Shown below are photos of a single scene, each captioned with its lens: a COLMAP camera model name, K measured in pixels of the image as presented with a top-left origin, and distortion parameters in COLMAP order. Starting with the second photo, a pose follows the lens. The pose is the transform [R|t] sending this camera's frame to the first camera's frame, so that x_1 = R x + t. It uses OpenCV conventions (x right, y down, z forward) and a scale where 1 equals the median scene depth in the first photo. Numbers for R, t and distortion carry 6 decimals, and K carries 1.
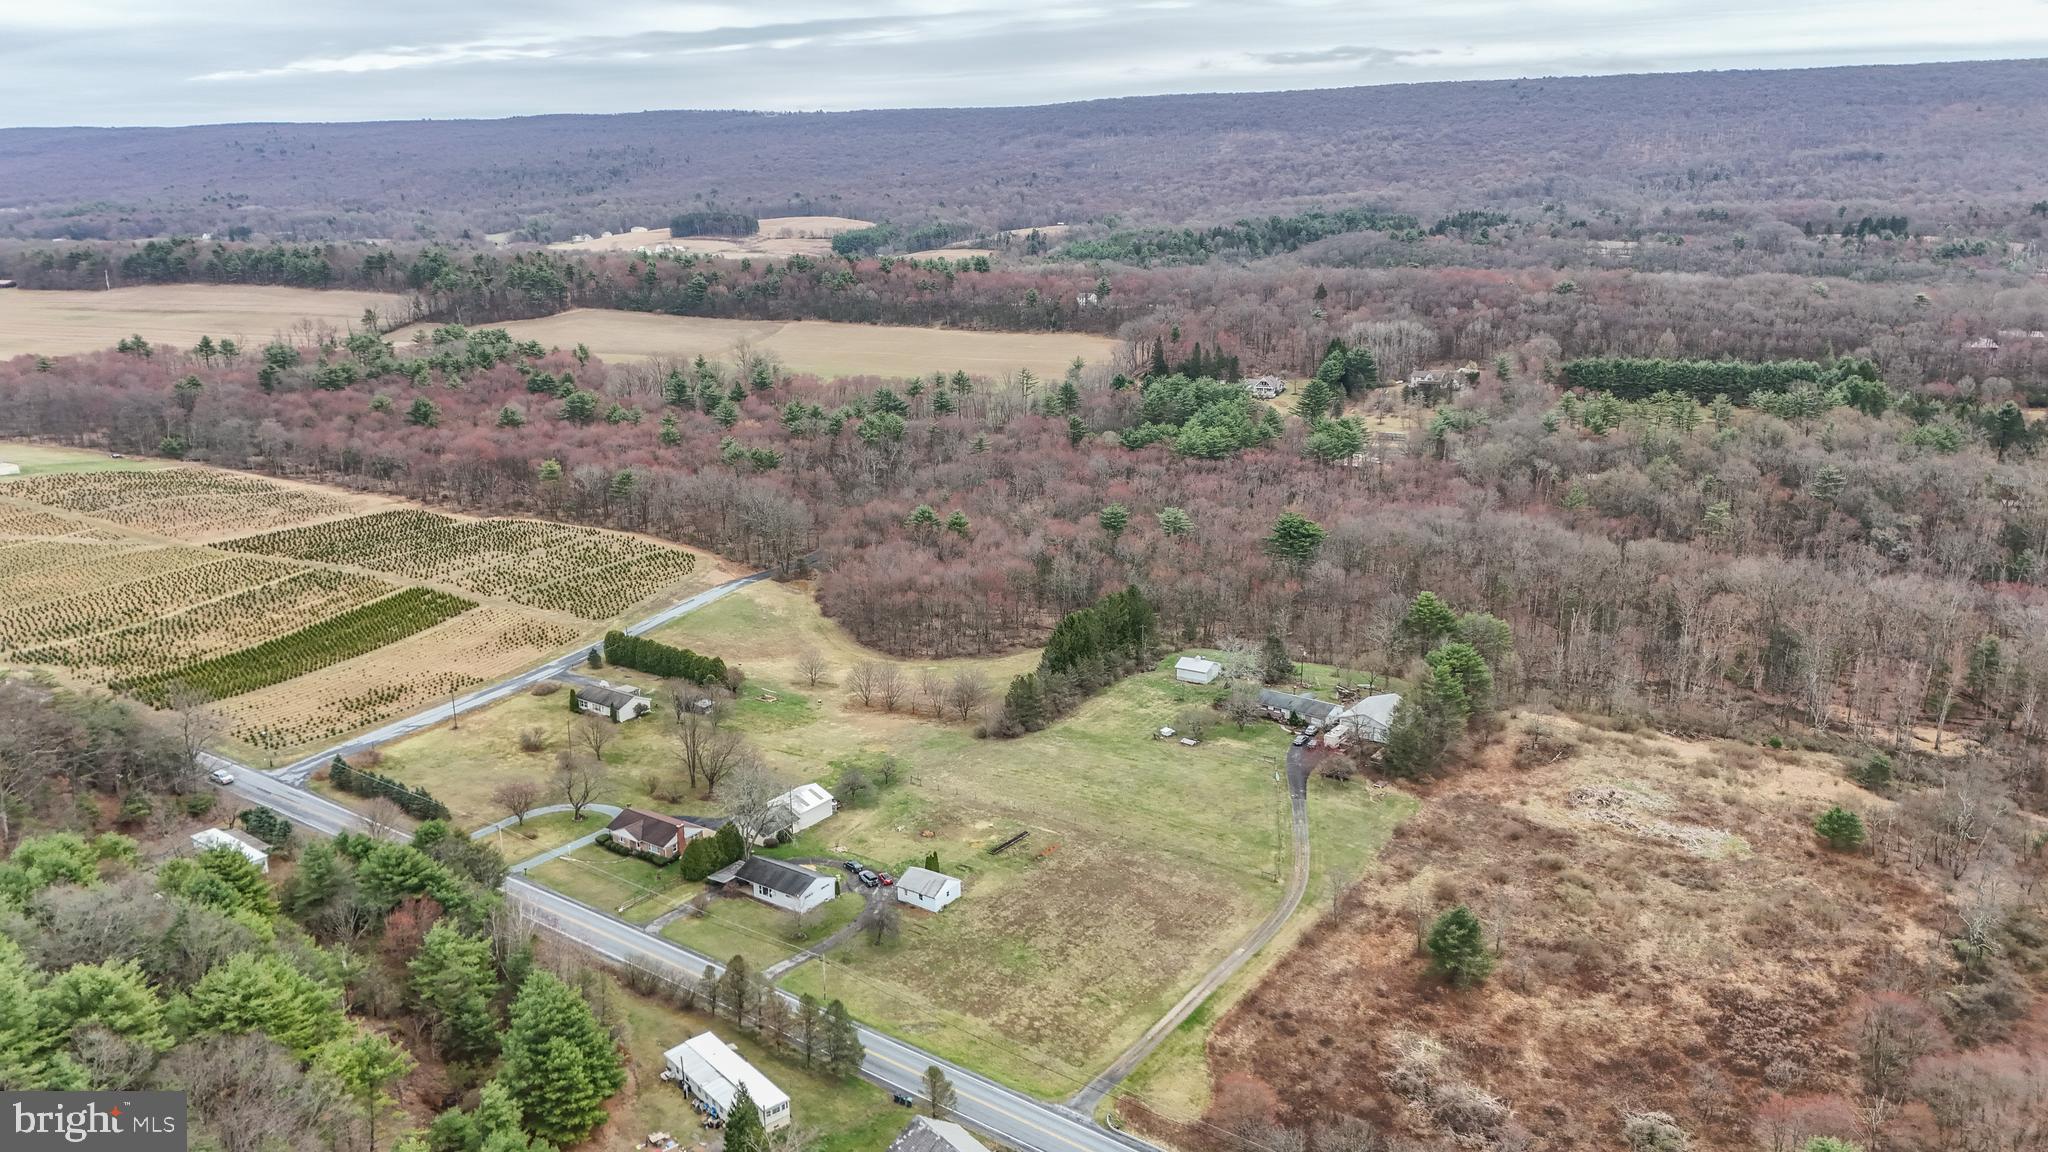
lens RADIAL K [[1495.7, 0, 1022.7], [0, 1495.7, 561.3], [0, 0, 1]] dist [0.094828, -0.094816]
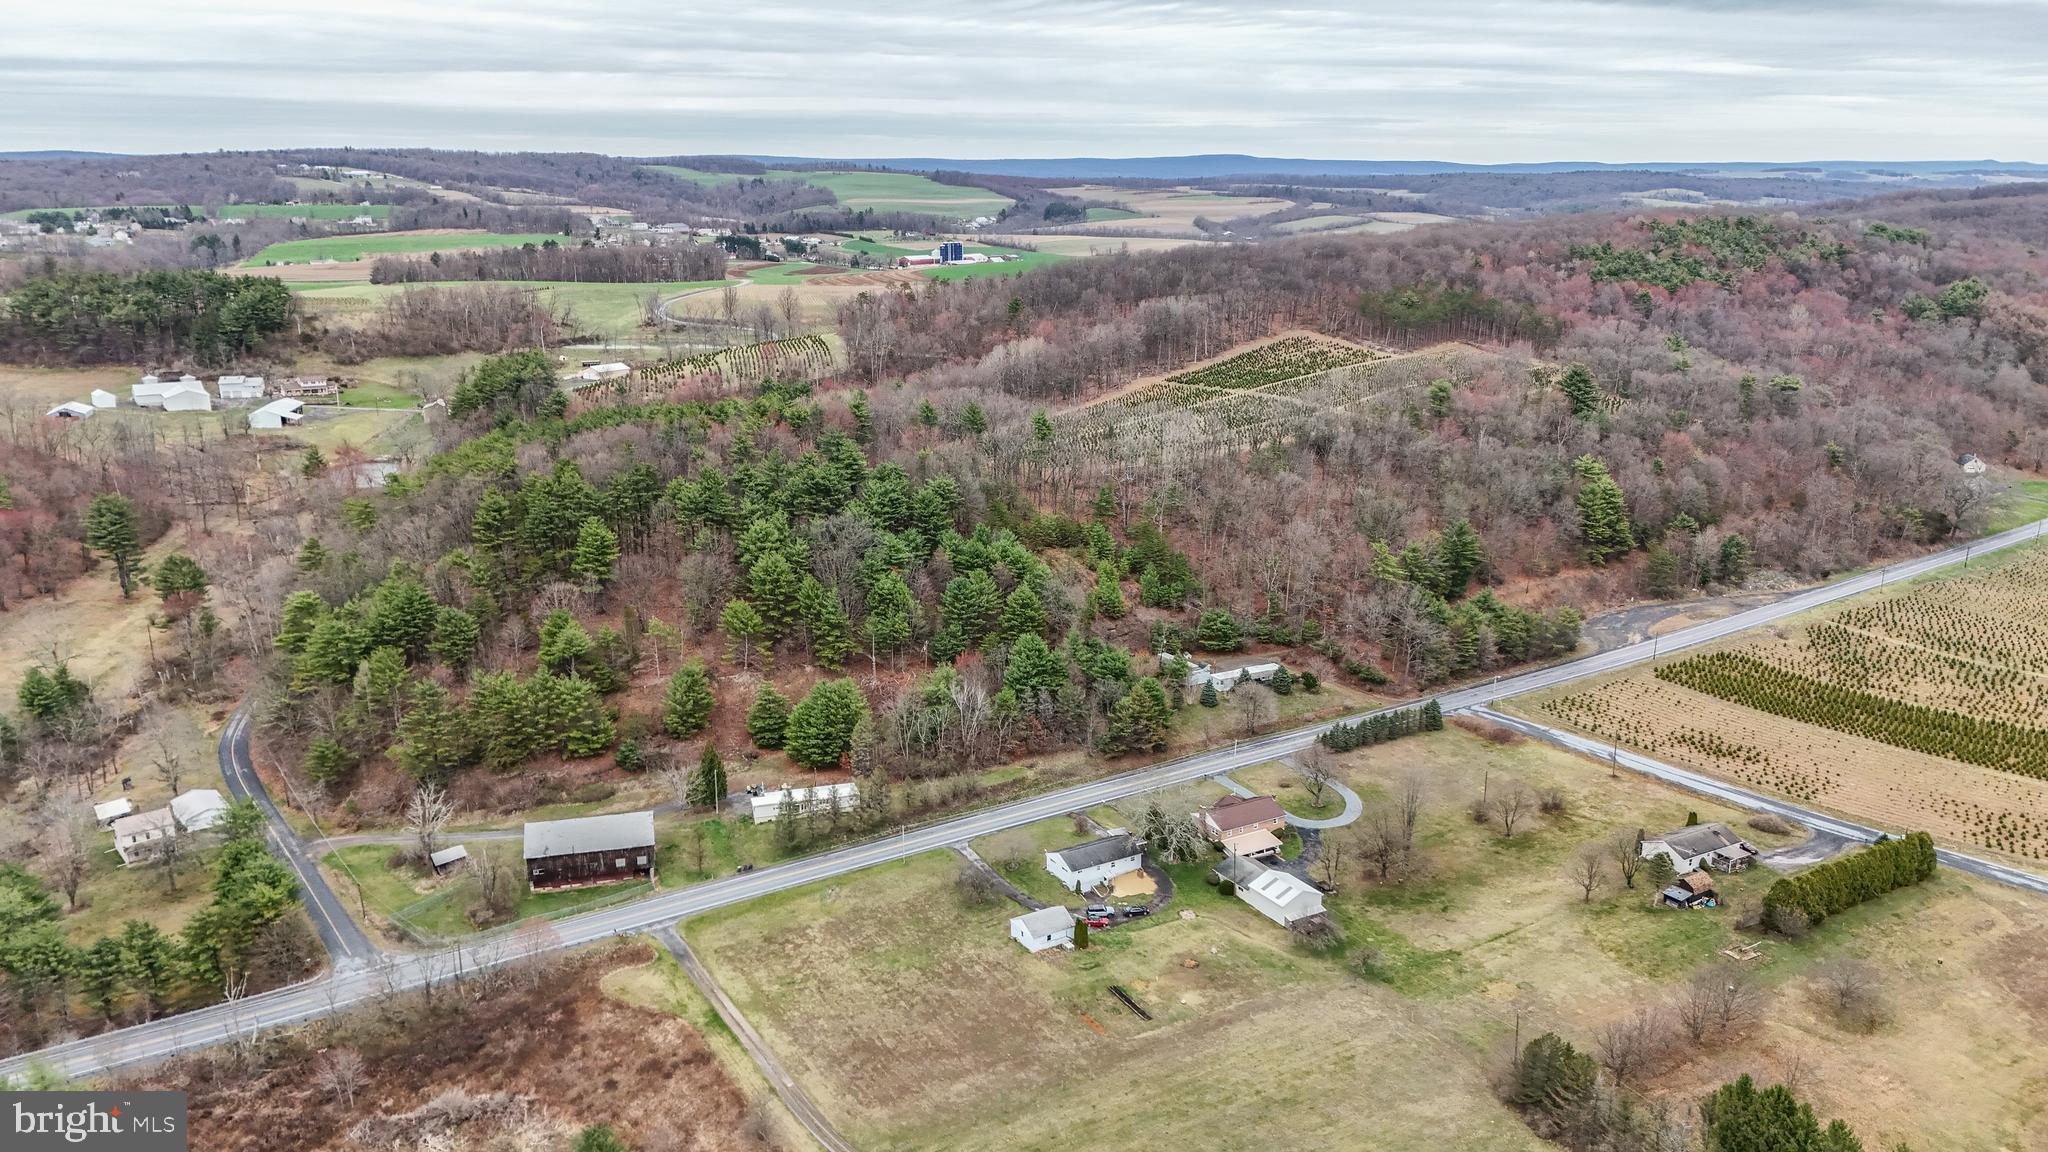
lens RADIAL K [[1495.7, 0, 1023.1], [0, 1495.7, 578.4], [0, 0, 1]] dist [0.094828, -0.094816]
pose [[-0.411844, 0.246132, -0.877385, 0.620317], [-0.221420, 0.906946, 0.358360, -0.279731], [0.883945, 0.341858, -0.319022, 1.019918]]
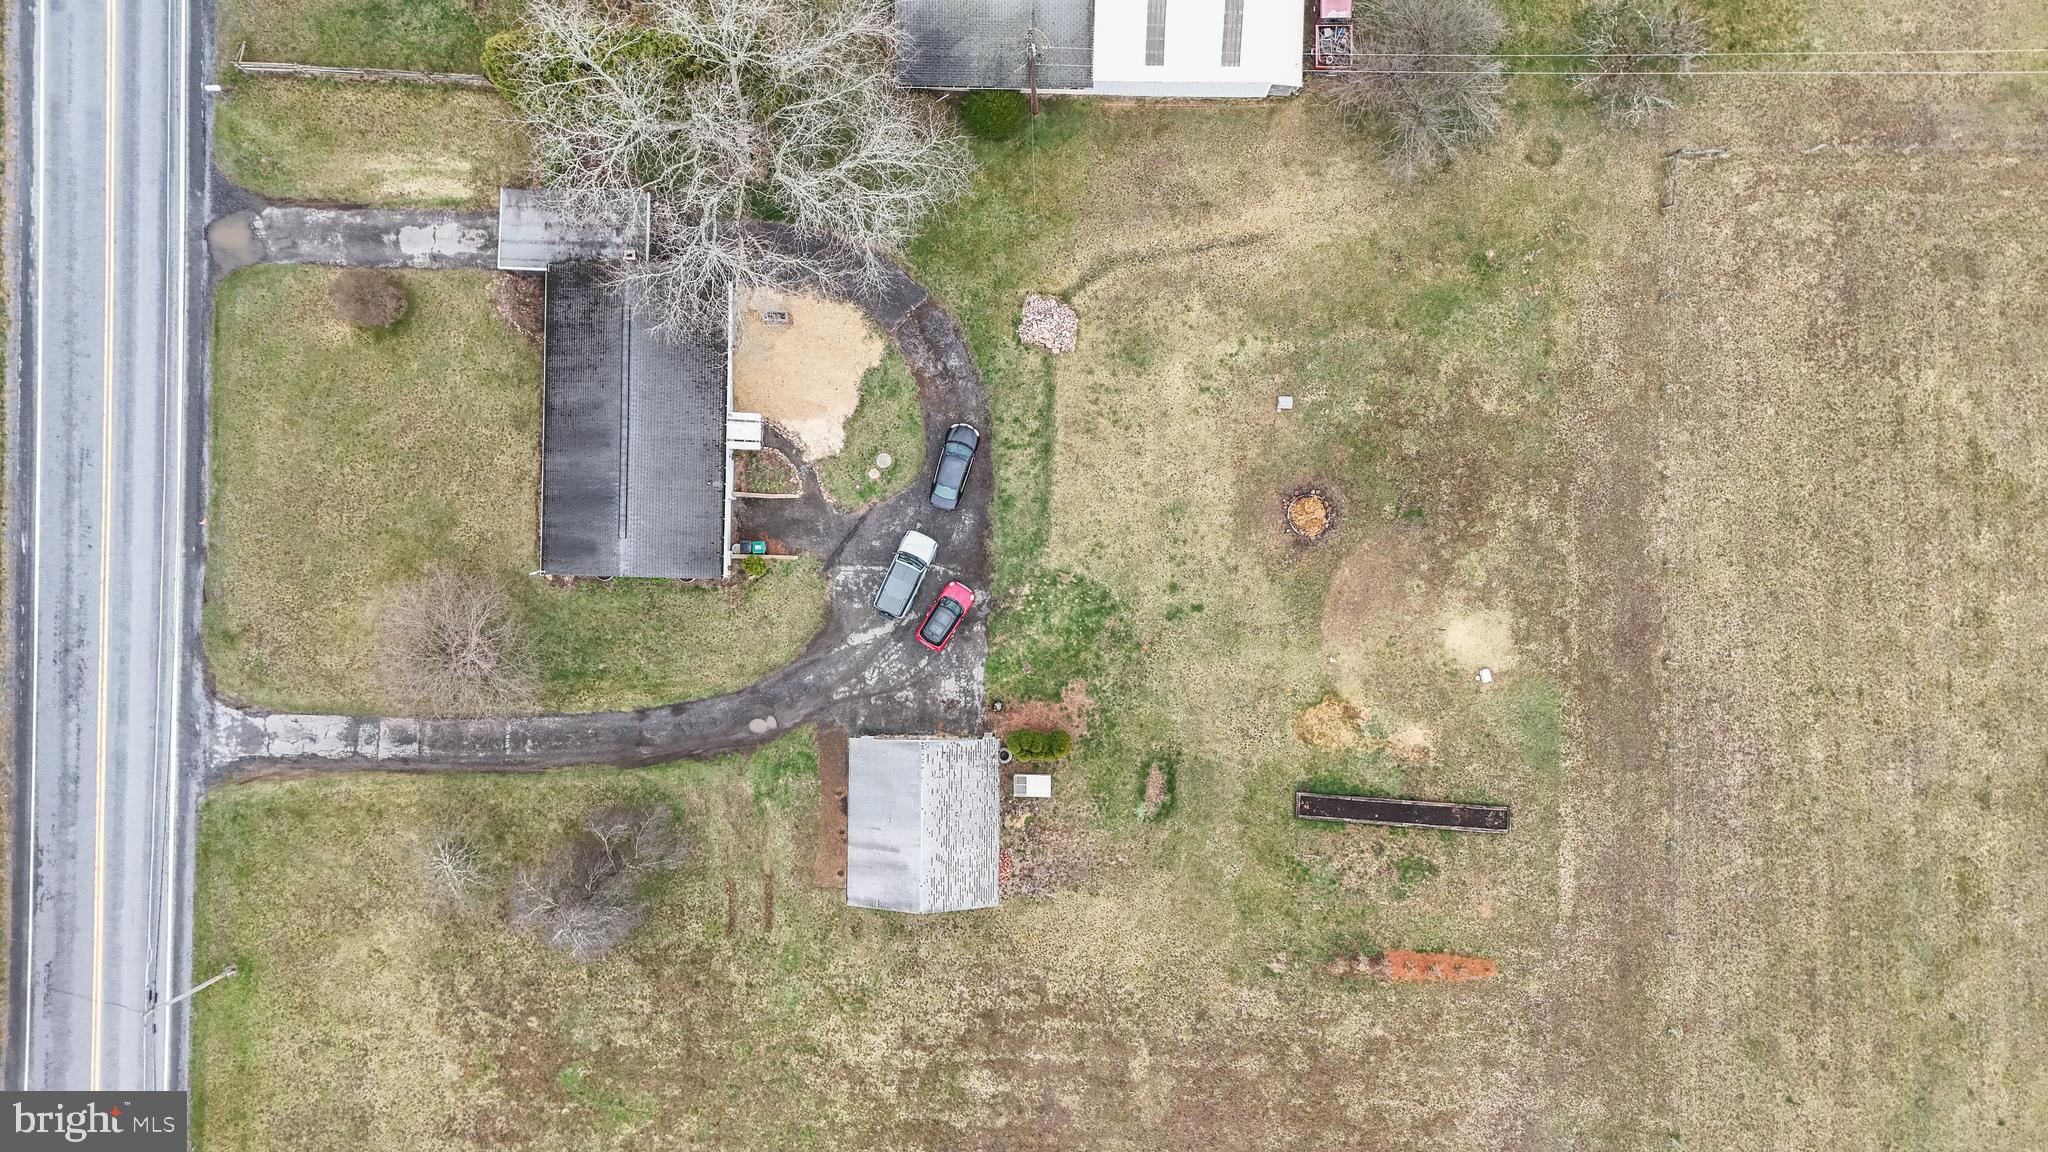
lens RADIAL K [[1495.7, 0, 1011.6], [0, 1495.7, 565.8], [0, 0, 1]] dist [0.094828, -0.094816]
pose [[0.559371, 0.828915, 0.001908, -0.079357], [-0.200496, 0.133066, 0.970616, -0.068623], [0.804304, -0.543317, 0.240627, 0.808665]]
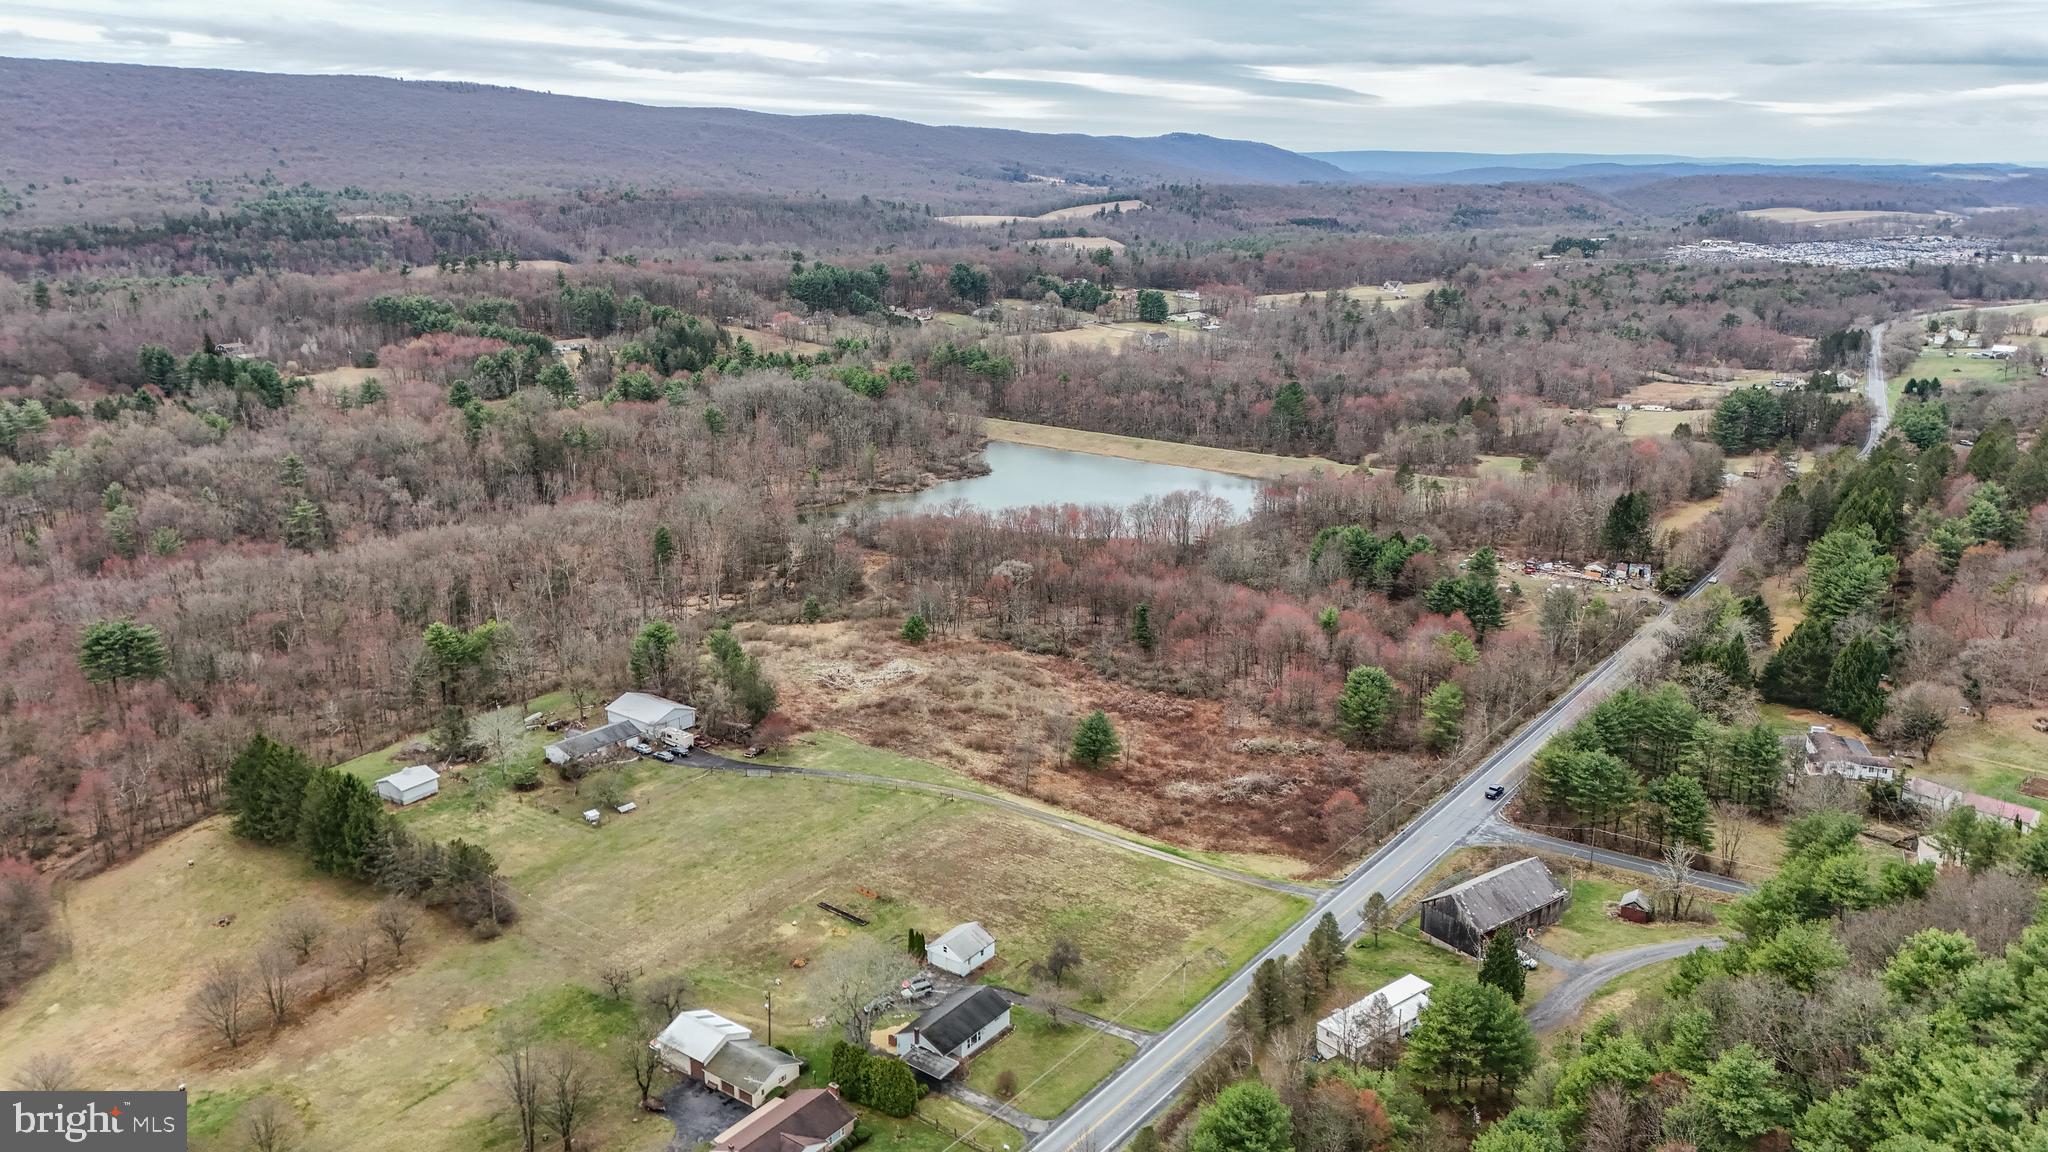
lens RADIAL K [[1495.7, 0, 1020.3], [0, 1495.7, 559.8], [0, 0, 1]] dist [0.094828, -0.094816]
pose [[0.020468, -0.246910, 0.968822, -0.745283], [0.246358, 0.940392, 0.234460, -0.177163], [-0.968963, 0.233878, 0.080076, 0.697282]]
